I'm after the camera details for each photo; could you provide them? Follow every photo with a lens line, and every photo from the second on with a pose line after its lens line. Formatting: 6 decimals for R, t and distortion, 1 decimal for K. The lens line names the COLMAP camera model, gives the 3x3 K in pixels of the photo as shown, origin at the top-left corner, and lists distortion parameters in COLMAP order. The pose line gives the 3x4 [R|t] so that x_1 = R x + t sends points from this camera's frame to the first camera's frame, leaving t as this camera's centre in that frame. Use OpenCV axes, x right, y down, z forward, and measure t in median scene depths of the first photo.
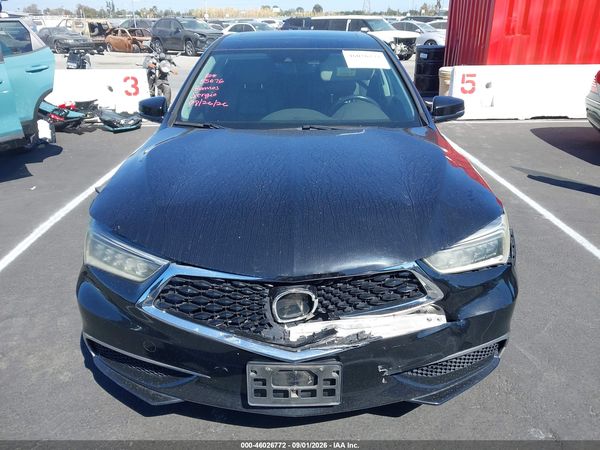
lens RADIAL K [[468.9, 0, 300.0], [0, 468.9, 225.0], [0, 0, 1]] dist [0.035033, -0.034338]
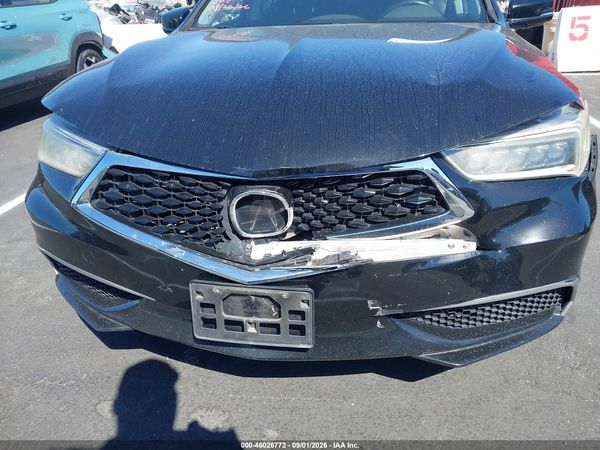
lens RADIAL K [[468.9, 0, 300.0], [0, 468.9, 225.0], [0, 0, 1]] dist [0.035033, -0.034338]
pose [[0.980841, 0.047887, -0.188831, 0.190588], [-0.040384, 0.998242, 0.043381, 0.153045], [0.190577, -0.034924, 0.981051, 0.272294]]
